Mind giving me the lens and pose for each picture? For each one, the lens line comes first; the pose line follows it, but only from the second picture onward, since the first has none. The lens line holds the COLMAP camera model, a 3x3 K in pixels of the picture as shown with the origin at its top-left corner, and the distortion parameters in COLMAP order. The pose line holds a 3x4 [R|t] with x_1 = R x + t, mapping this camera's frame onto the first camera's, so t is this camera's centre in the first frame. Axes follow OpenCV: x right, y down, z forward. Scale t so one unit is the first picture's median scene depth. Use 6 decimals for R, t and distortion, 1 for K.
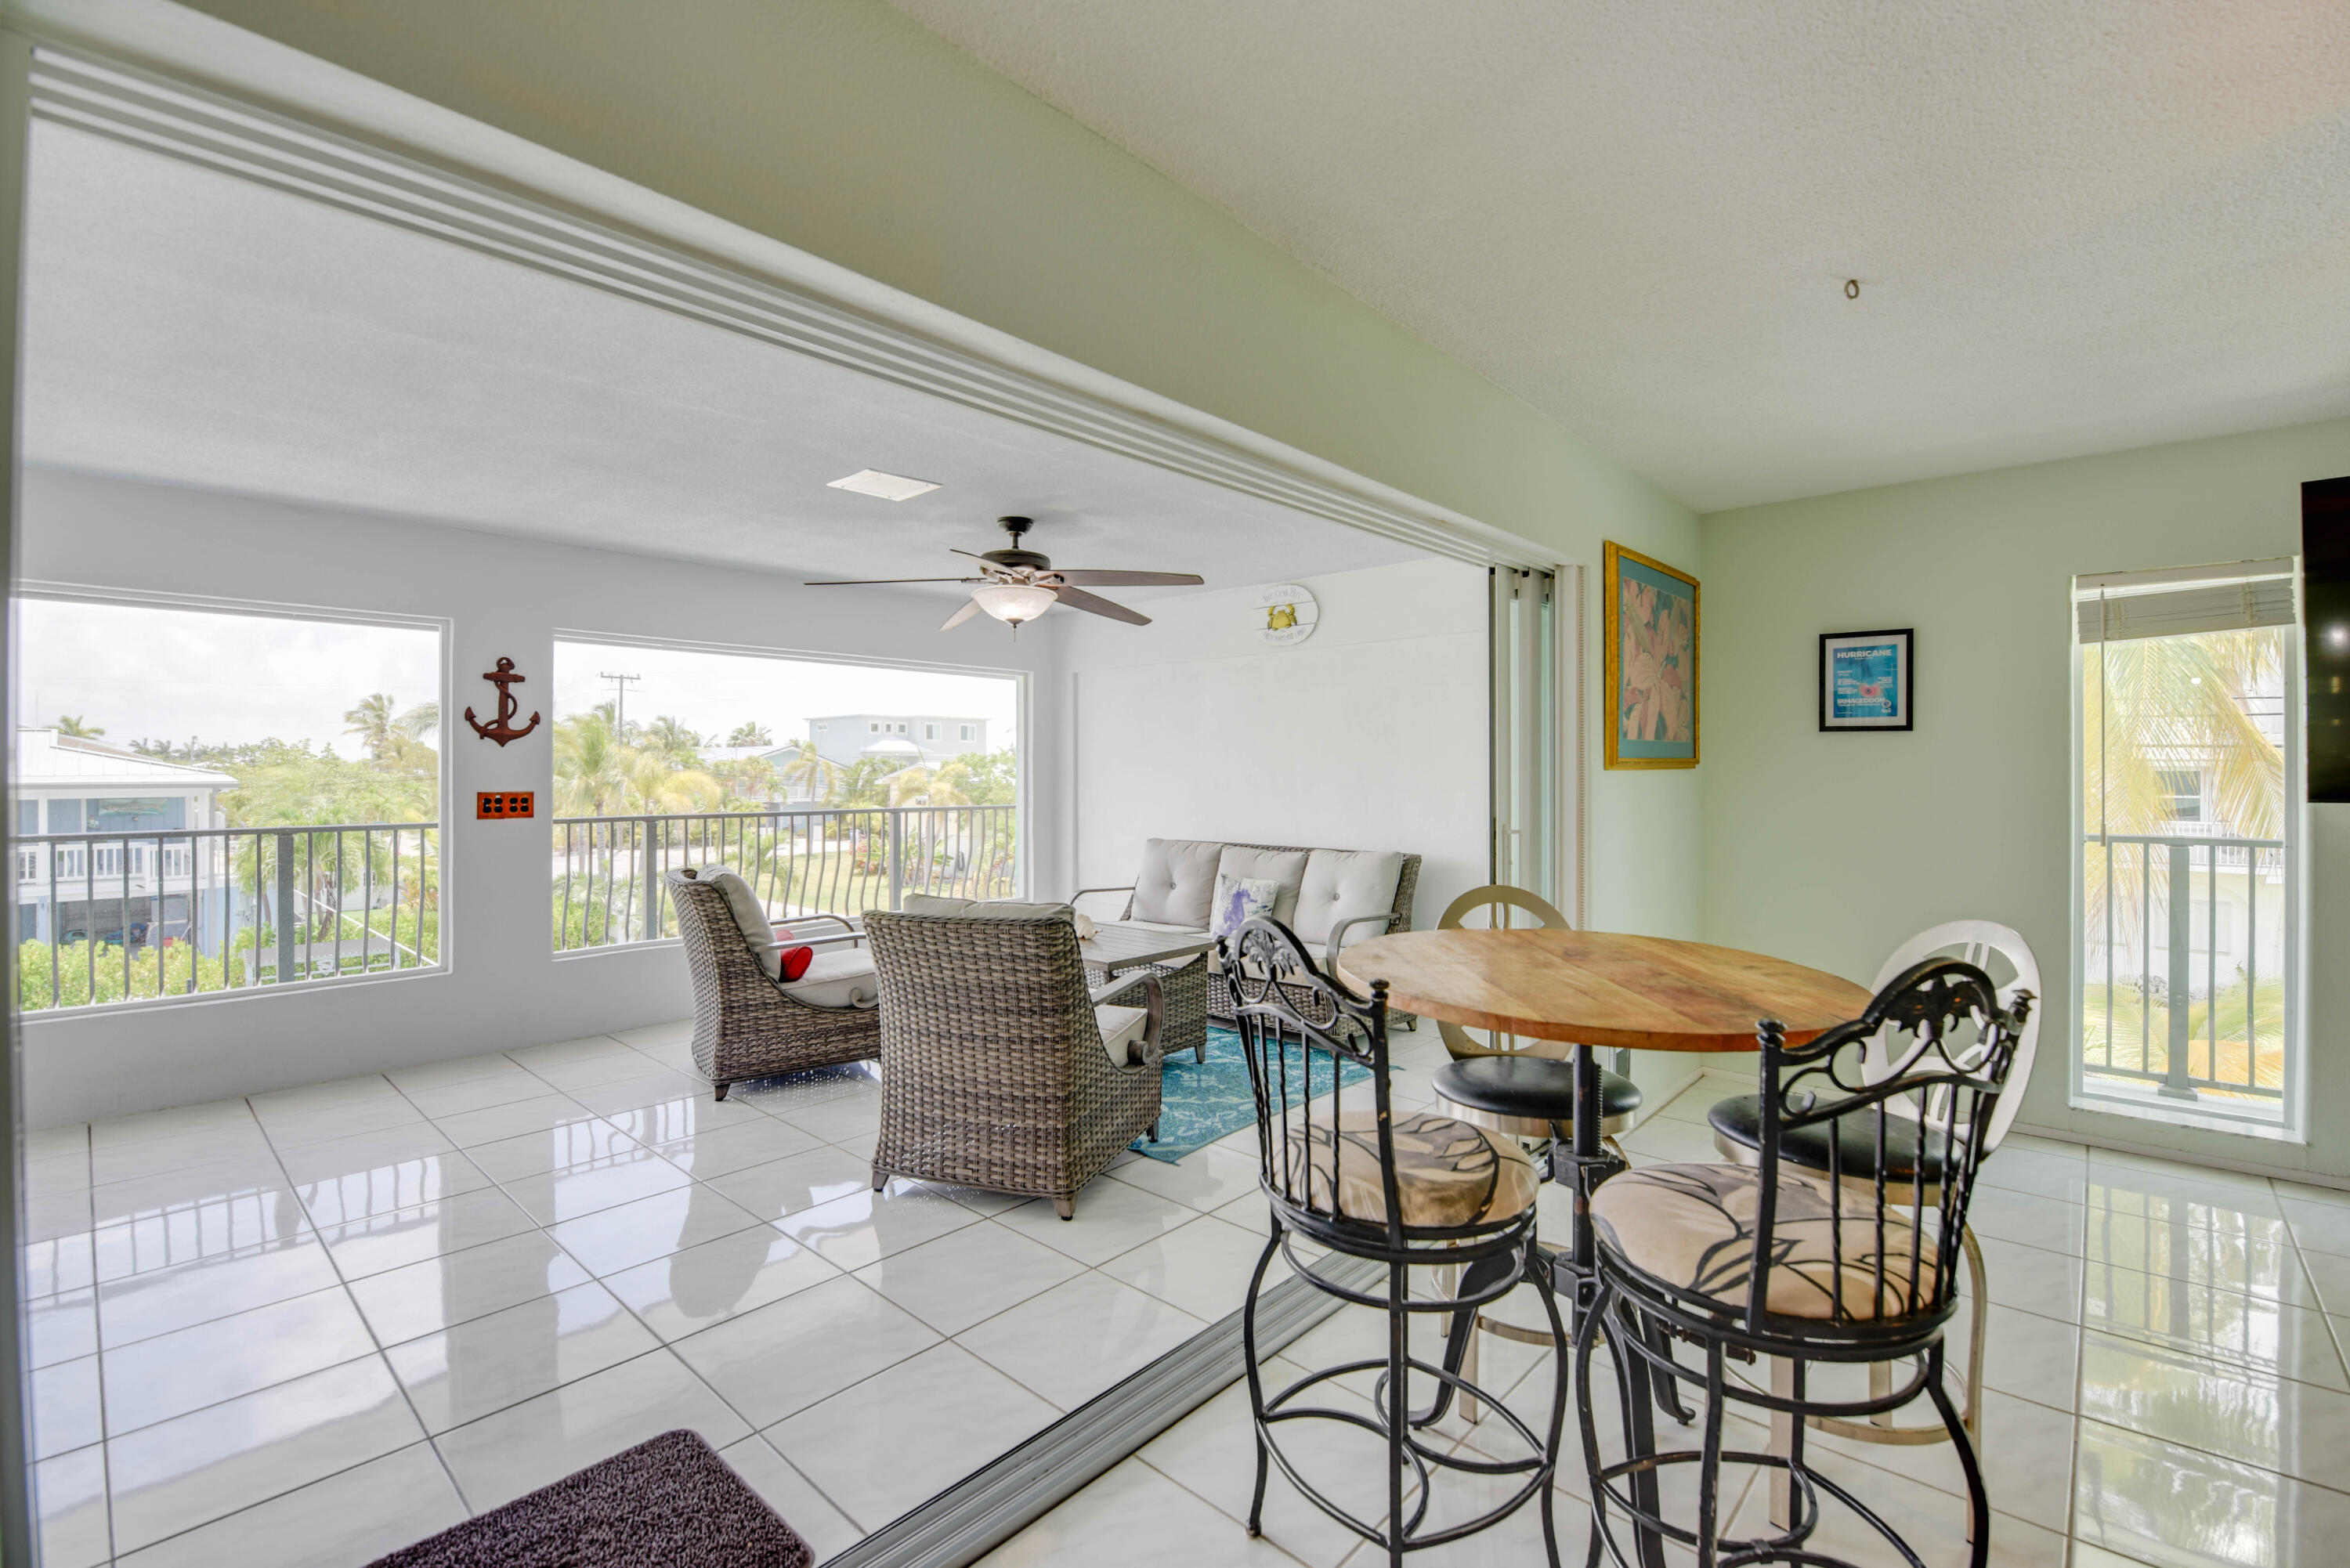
lens RADIAL K [[1026.5, 0, 1185.9], [0, 1026.5, 775.1], [0, 0, 1]] dist [-0.004538, -0.005347]
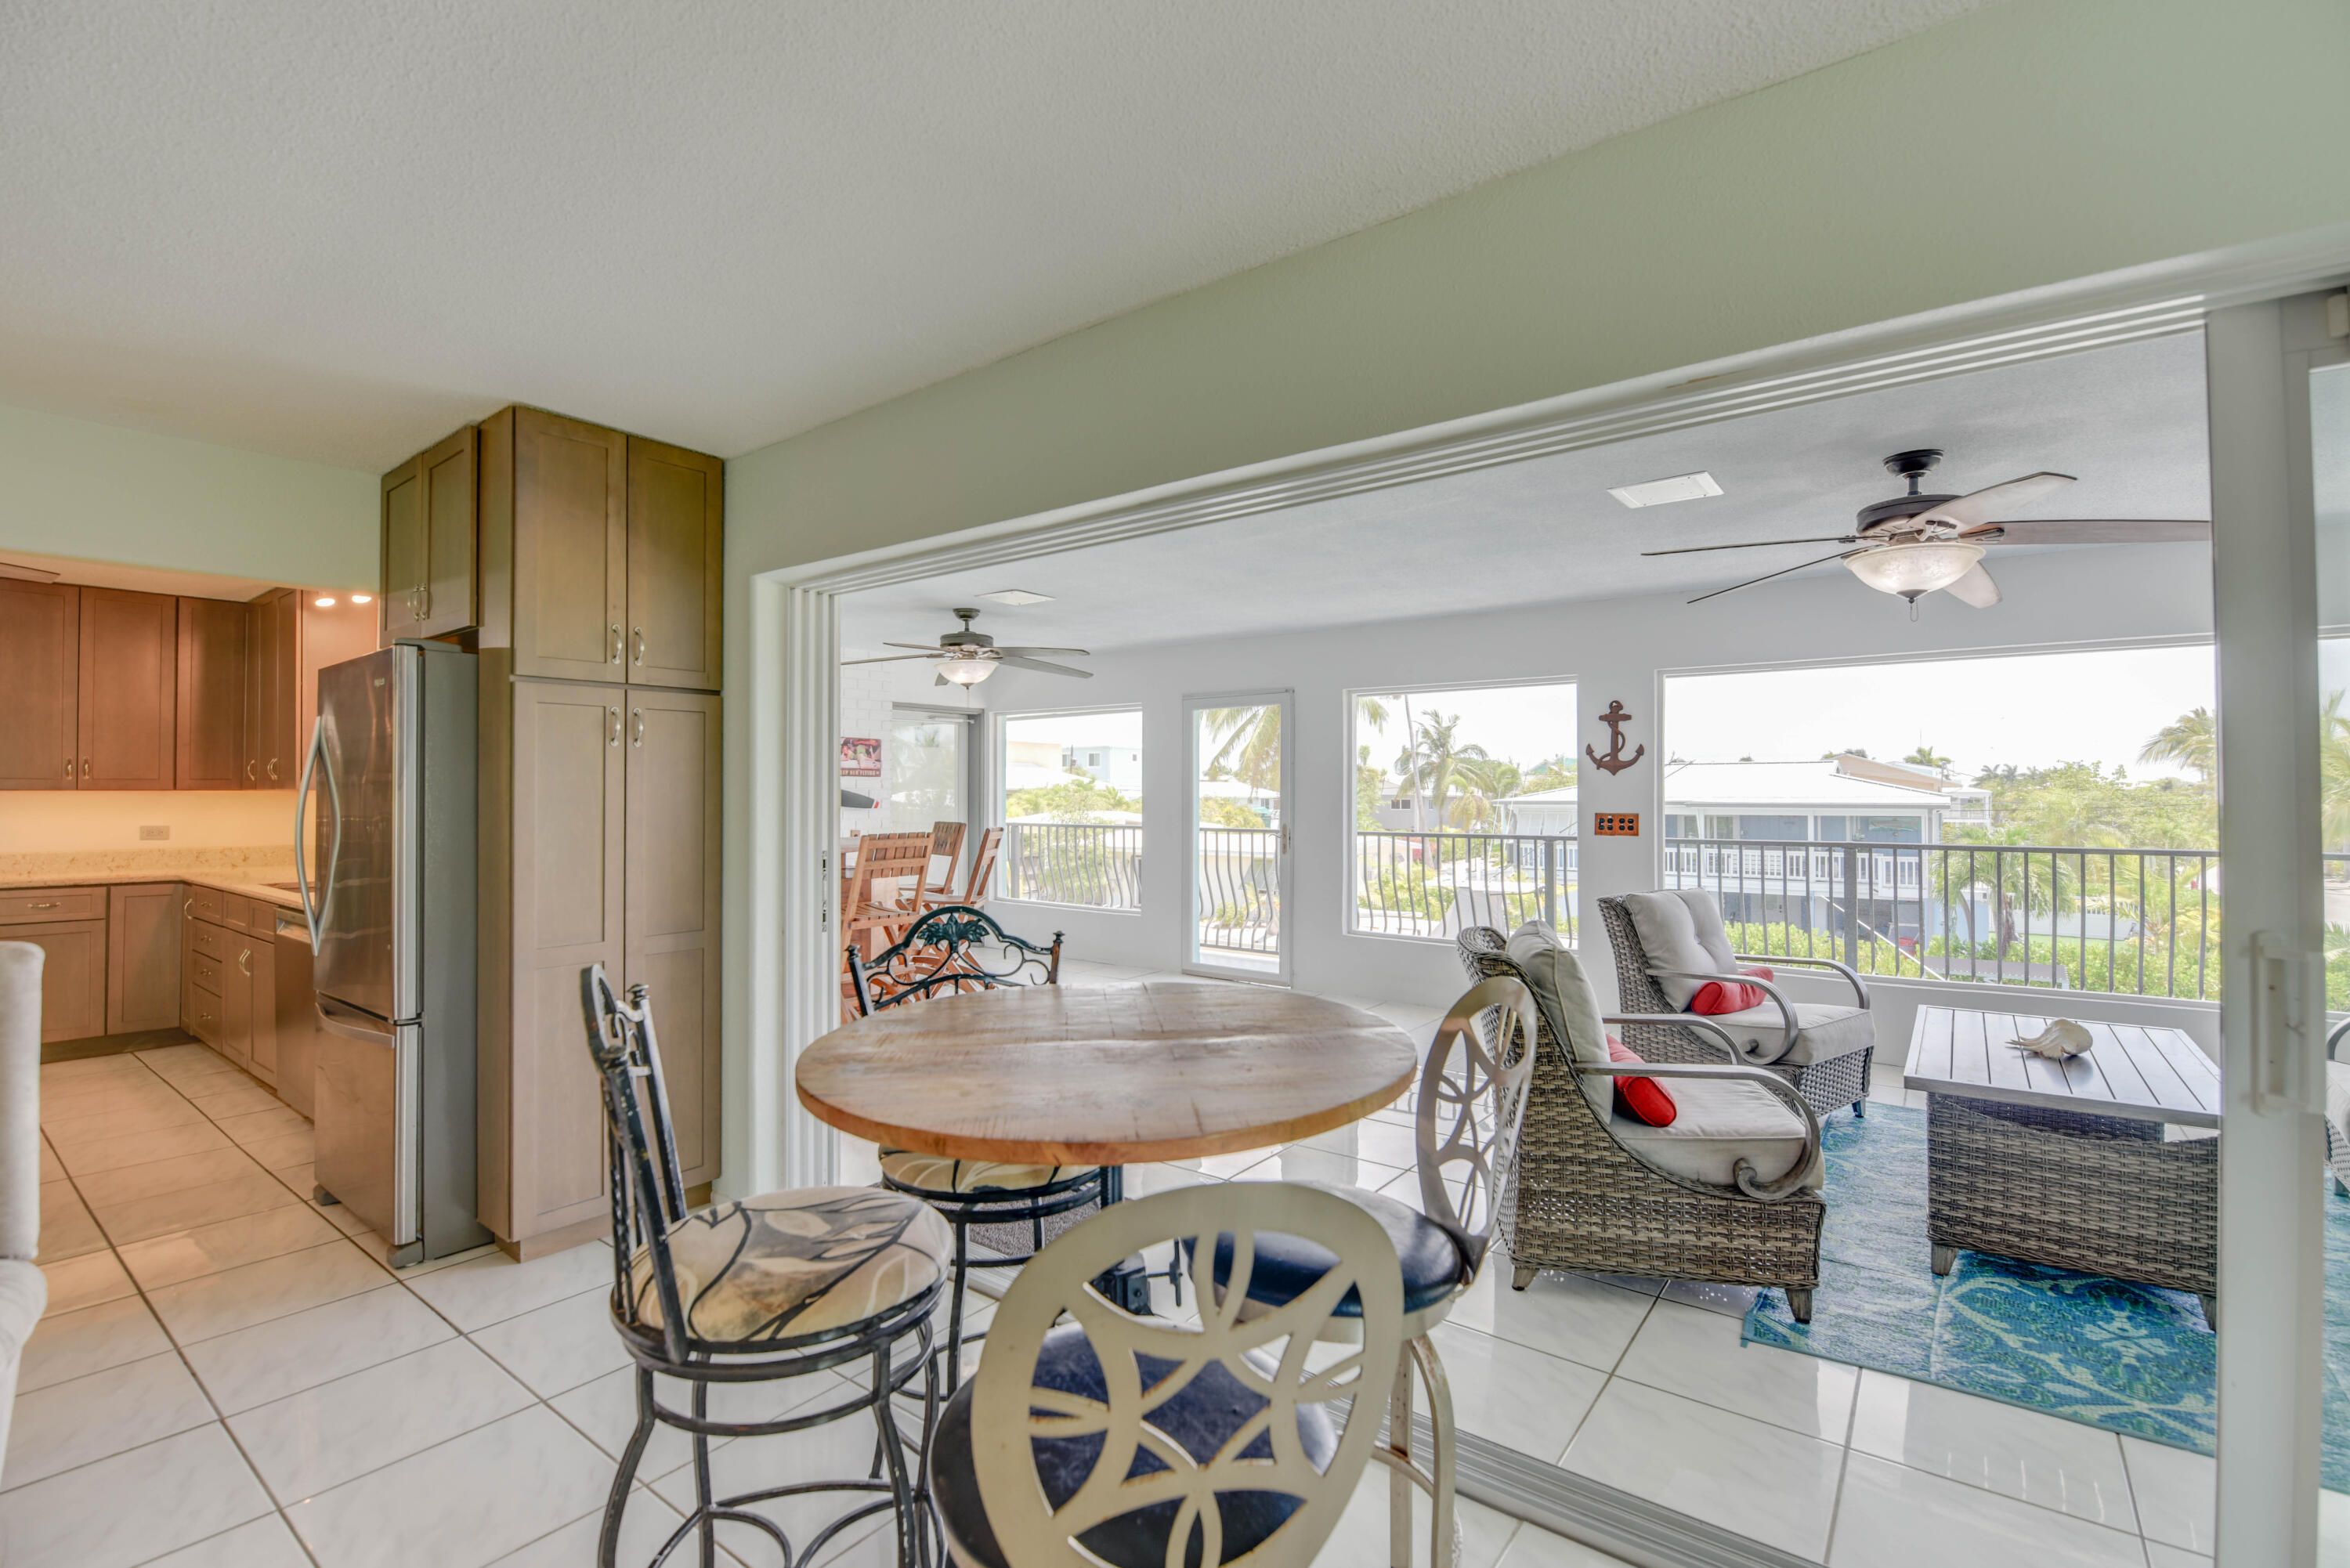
lens RADIAL K [[1026.5, 0, 1180.2], [0, 1026.5, 777.4], [0, 0, 1]] dist [-0.004538, -0.005347]
pose [[0.103758, -0.016344, -0.994468, 0.508002], [-0.003289, 0.999854, -0.016776, -0.003859], [0.994597, 0.005012, 0.103689, 0.401513]]
